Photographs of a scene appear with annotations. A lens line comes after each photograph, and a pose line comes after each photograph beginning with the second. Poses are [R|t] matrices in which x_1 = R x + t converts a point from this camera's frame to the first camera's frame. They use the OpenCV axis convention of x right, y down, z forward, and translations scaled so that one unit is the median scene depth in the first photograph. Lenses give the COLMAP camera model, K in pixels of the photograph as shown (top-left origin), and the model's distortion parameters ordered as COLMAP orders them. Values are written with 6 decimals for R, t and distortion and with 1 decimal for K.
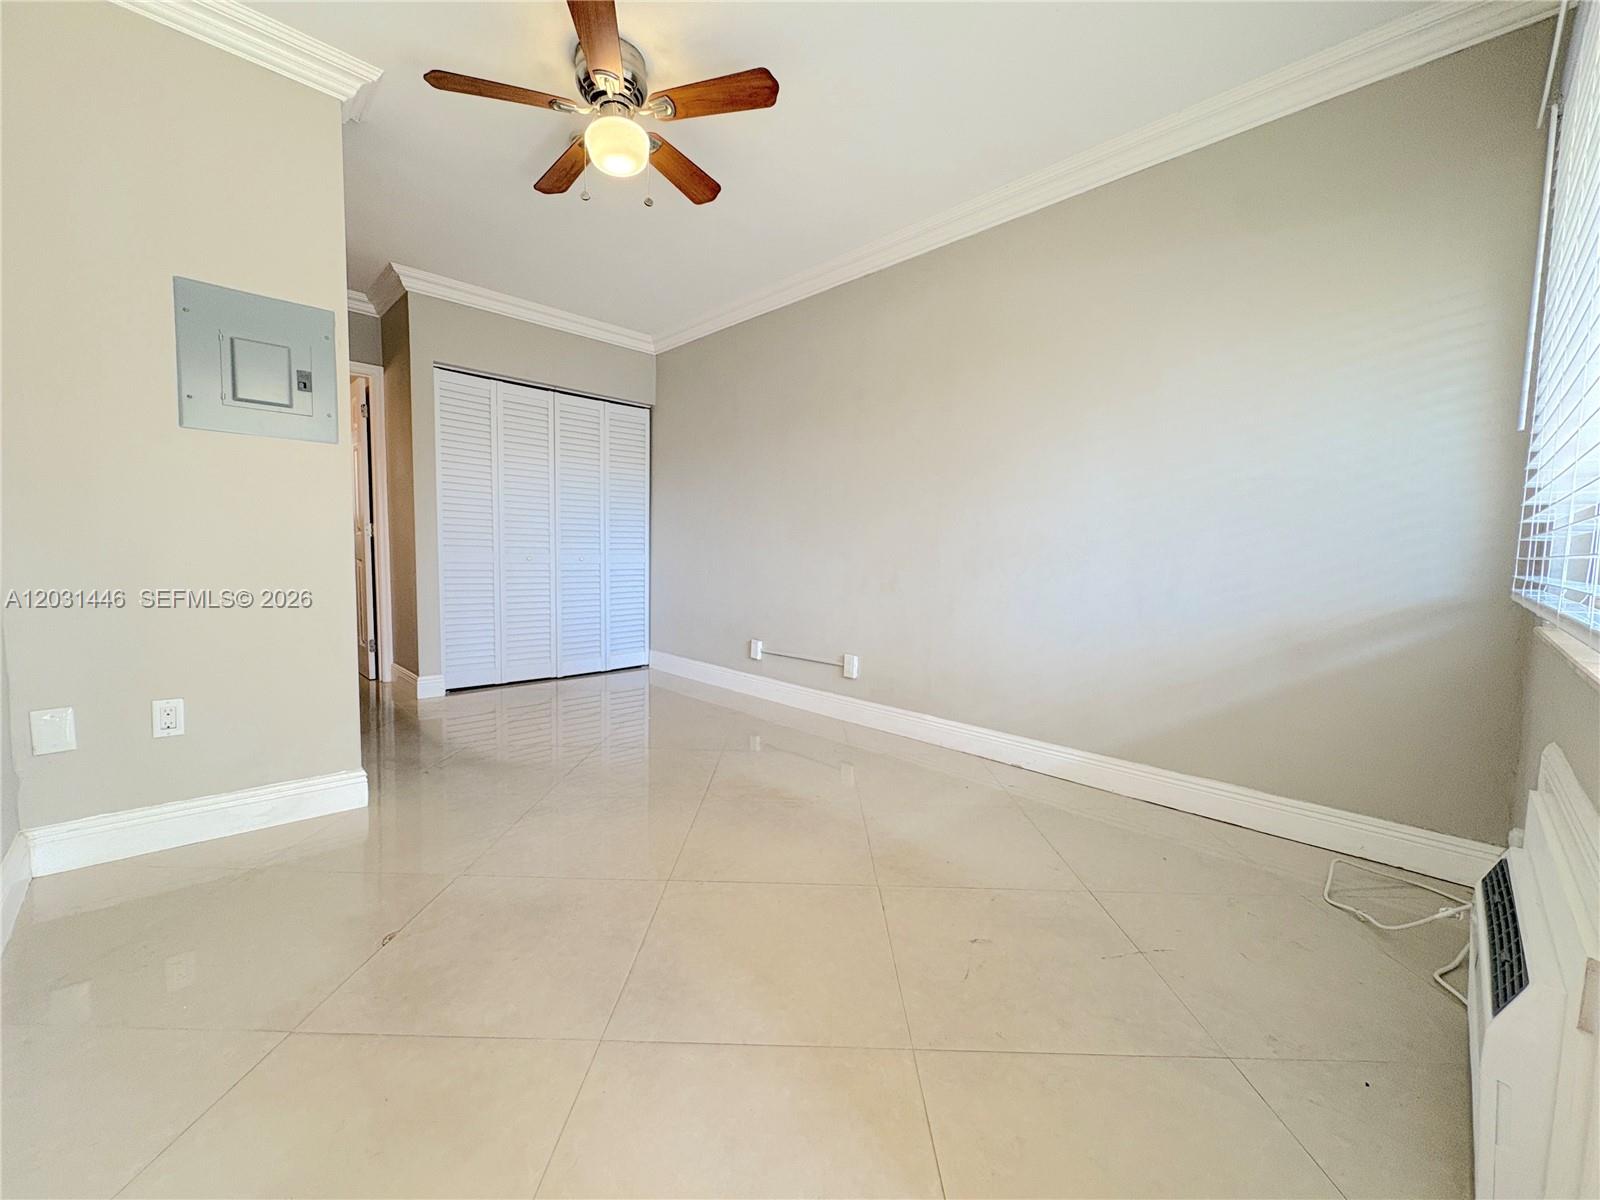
lens RADIAL K [[637.1, 0, 794.1], [0, 637.1, 599.3], [0, 0, 1]] dist [-0.001592, -0.000573]
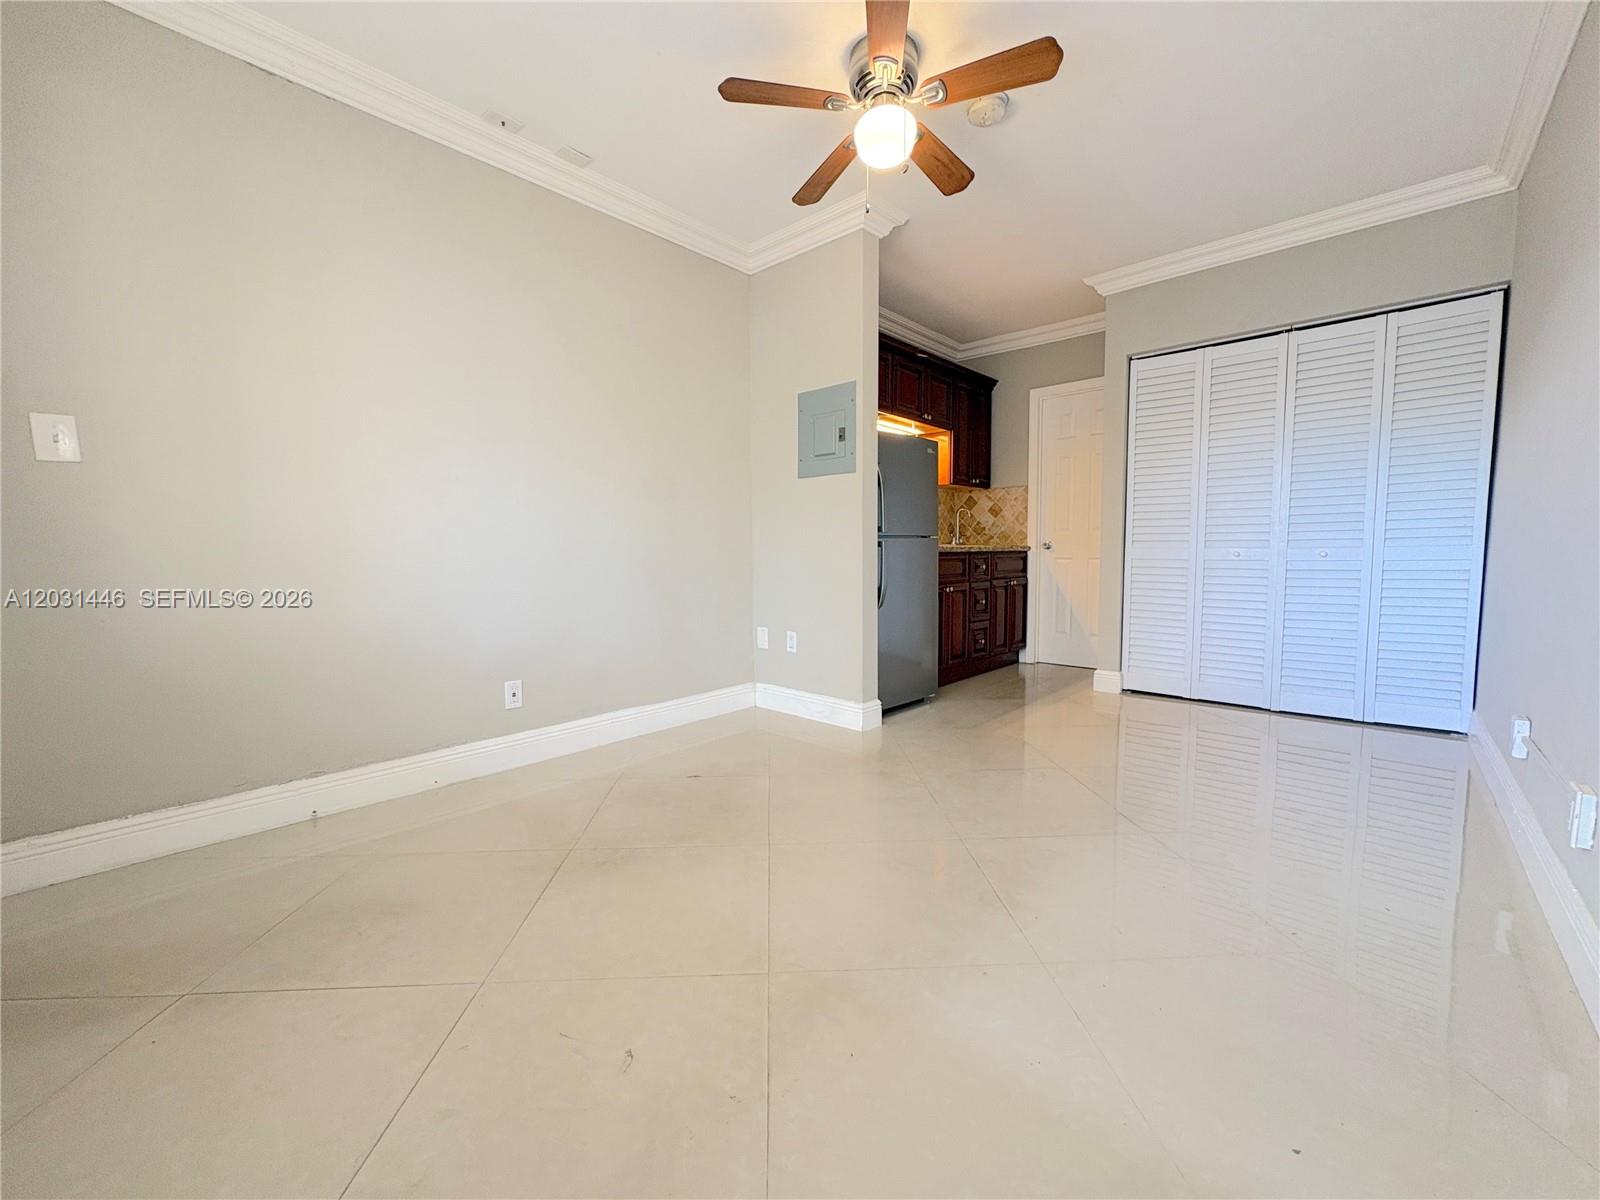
lens RADIAL K [[637.1, 0, 797.1], [0, 637.1, 600.6], [0, 0, 1]] dist [-0.001592, -0.000573]
pose [[0.067078, 0.060795, -0.995894, 0.507416], [-0.064813, 0.996299, 0.056454, -0.020937], [0.995640, 0.060760, 0.070770, 0.555781]]
